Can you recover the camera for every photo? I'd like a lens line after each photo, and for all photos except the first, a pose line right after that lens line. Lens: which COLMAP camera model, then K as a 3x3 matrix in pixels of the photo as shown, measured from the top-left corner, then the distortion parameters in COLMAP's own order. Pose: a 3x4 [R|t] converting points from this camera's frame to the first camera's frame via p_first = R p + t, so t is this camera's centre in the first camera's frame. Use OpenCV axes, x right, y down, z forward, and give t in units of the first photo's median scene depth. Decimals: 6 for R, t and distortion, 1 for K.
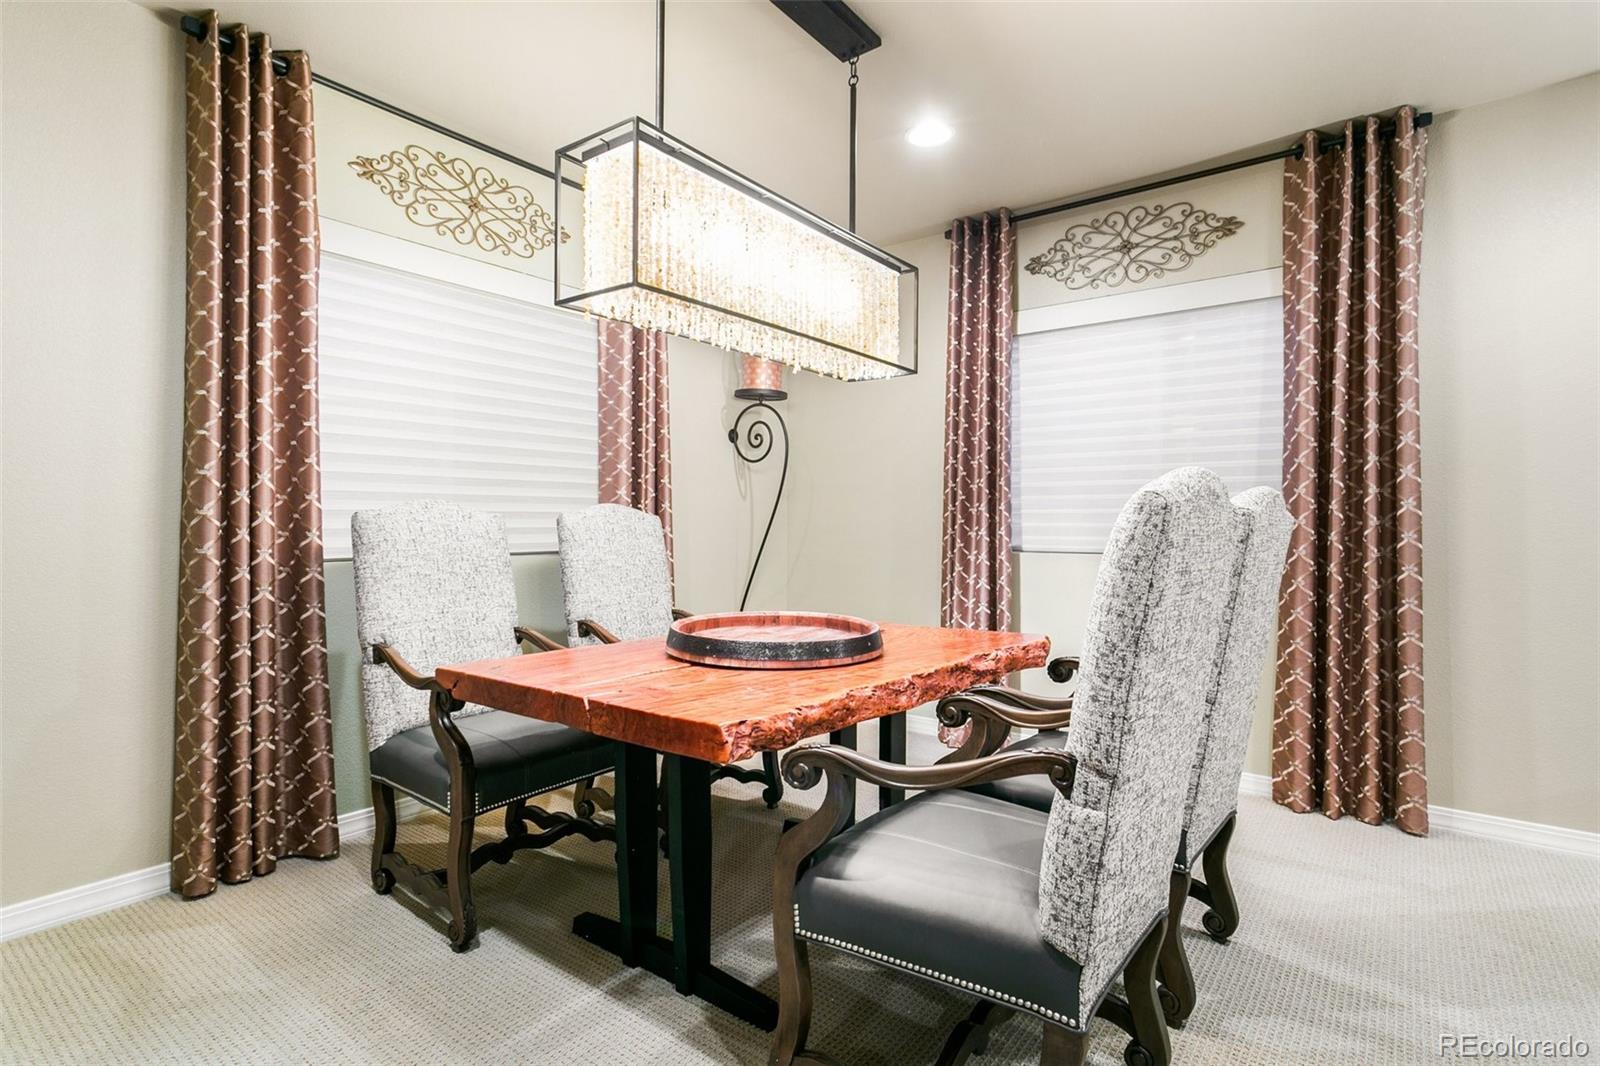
lens RADIAL K [[784.2, 0, 800.0], [0, 784.2, 533.0], [0, 0, 1]] dist [-0.000514, 0.000416]
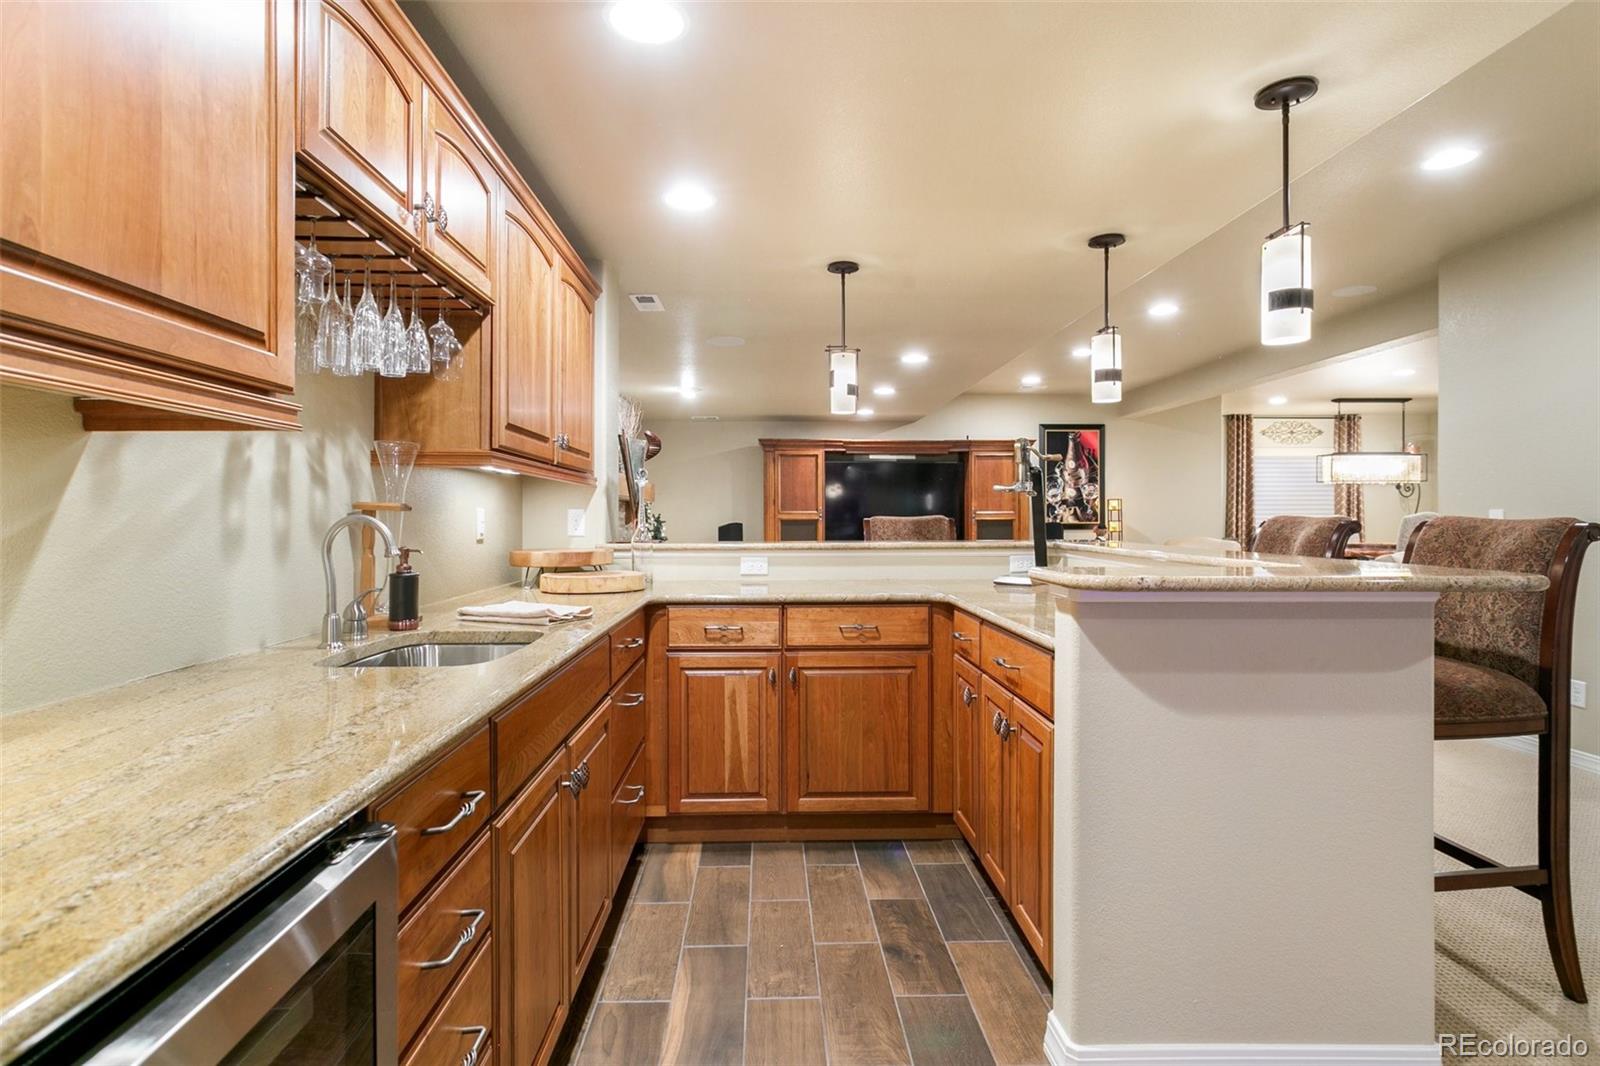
lens RADIAL K [[784.2, 0, 800.0], [0, 784.2, 533.0], [0, 0, 1]] dist [-0.000514, 0.000416]
pose [[0.631614, 0.008857, -0.775232, 1.131577], [-0.003882, 0.999958, 0.008261, 0.019871], [0.775273, -0.002208, 0.631622, -3.599445]]
